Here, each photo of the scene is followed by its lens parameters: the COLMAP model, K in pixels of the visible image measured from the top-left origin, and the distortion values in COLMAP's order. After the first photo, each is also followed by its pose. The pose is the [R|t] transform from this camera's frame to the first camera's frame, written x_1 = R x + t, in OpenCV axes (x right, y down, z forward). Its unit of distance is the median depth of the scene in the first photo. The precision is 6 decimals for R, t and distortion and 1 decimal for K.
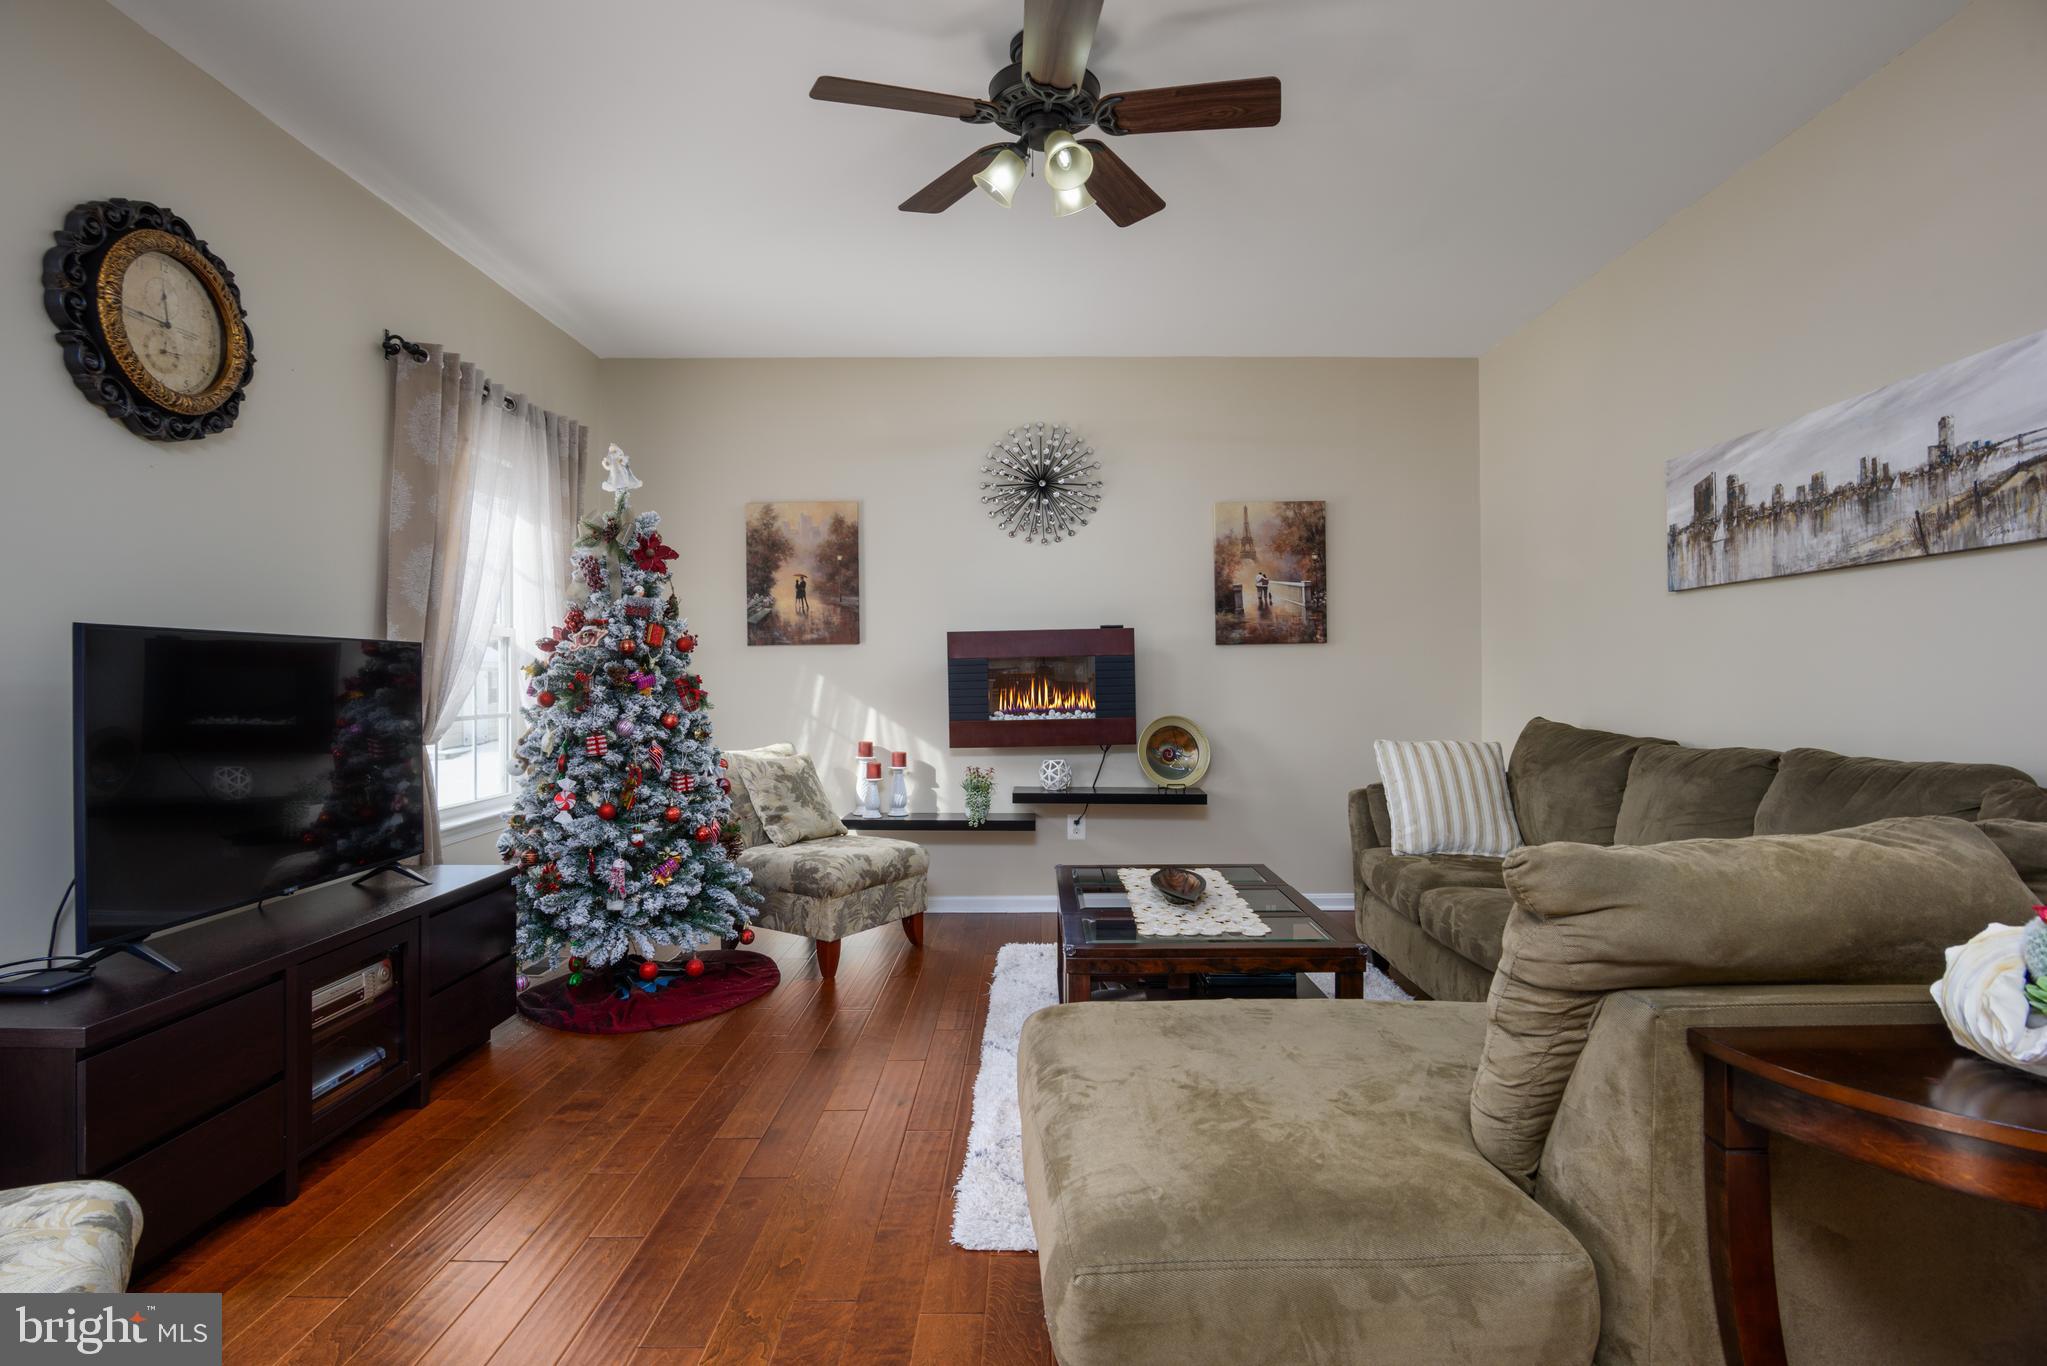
lens RADIAL K [[1041.5, 0, 1022.5], [0, 1041.5, 616.6], [0, 0, 1]] dist [0.036761, -0.000181]
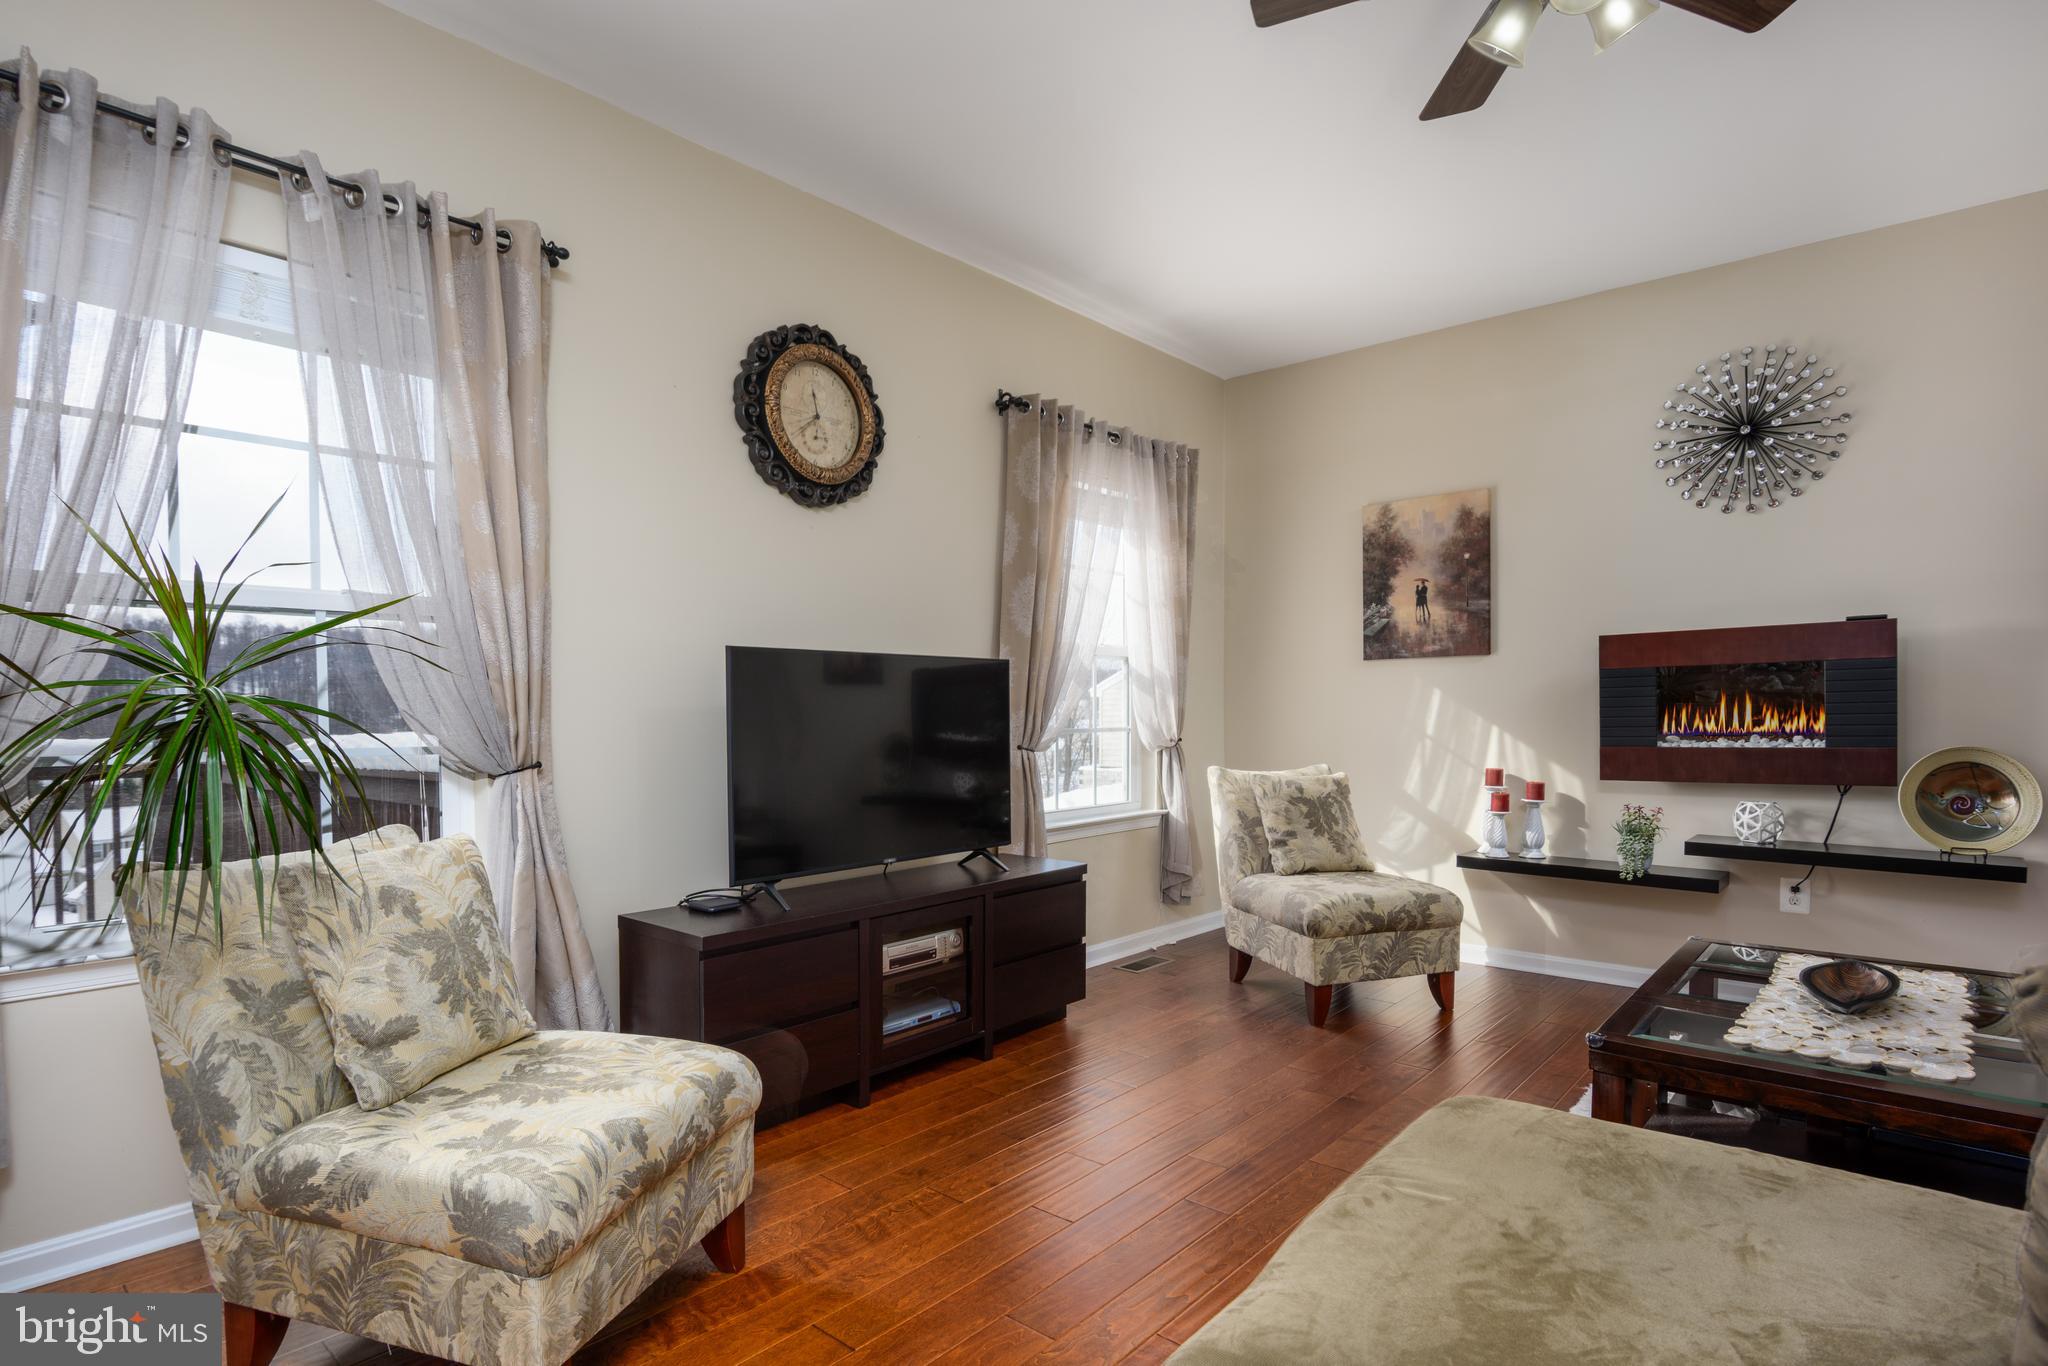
lens RADIAL K [[1061.2, 0, 1040.1], [0, 1061.2, 692.2], [0, 0, 1]] dist [0.002801, -0.000753]
pose [[0.765869, -0.008831, -0.642936, 0.128494], [0.037960, 0.998783, 0.031499, 0.016625], [0.641875, -0.048530, 0.765272, 0.101130]]
